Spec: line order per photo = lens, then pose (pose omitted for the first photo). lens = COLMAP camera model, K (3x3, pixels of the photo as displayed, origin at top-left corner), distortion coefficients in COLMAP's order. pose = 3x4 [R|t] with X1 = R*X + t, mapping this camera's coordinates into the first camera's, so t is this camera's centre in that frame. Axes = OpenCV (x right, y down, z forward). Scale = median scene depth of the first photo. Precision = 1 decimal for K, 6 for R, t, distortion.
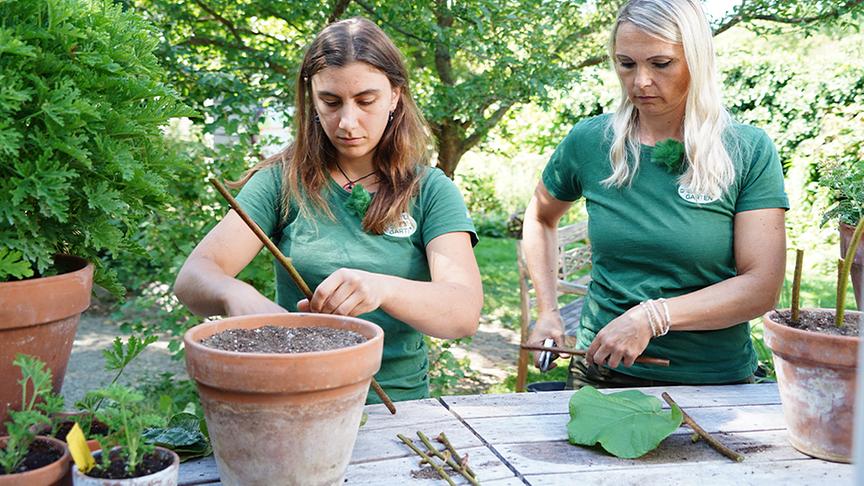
lens RADIAL K [[1186.9, 0, 431.6], [0, 1186.9, 242.1], [0, 0, 1]] dist [-0.016461, 0.000000]
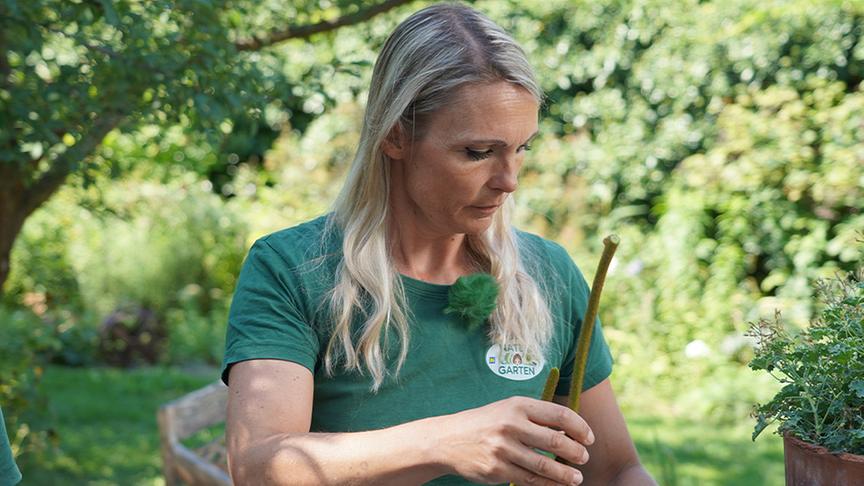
lens RADIAL K [[1186.9, 0, 433.3], [0, 1186.9, 242.5], [0, 0, 1]] dist [-0.016461, 0.000000]
pose [[0.972676, 0.007467, 0.232046, 0.088560], [0.033310, 0.984653, -0.171315, 0.034631], [-0.229764, 0.174363, 0.957500, 0.542265]]
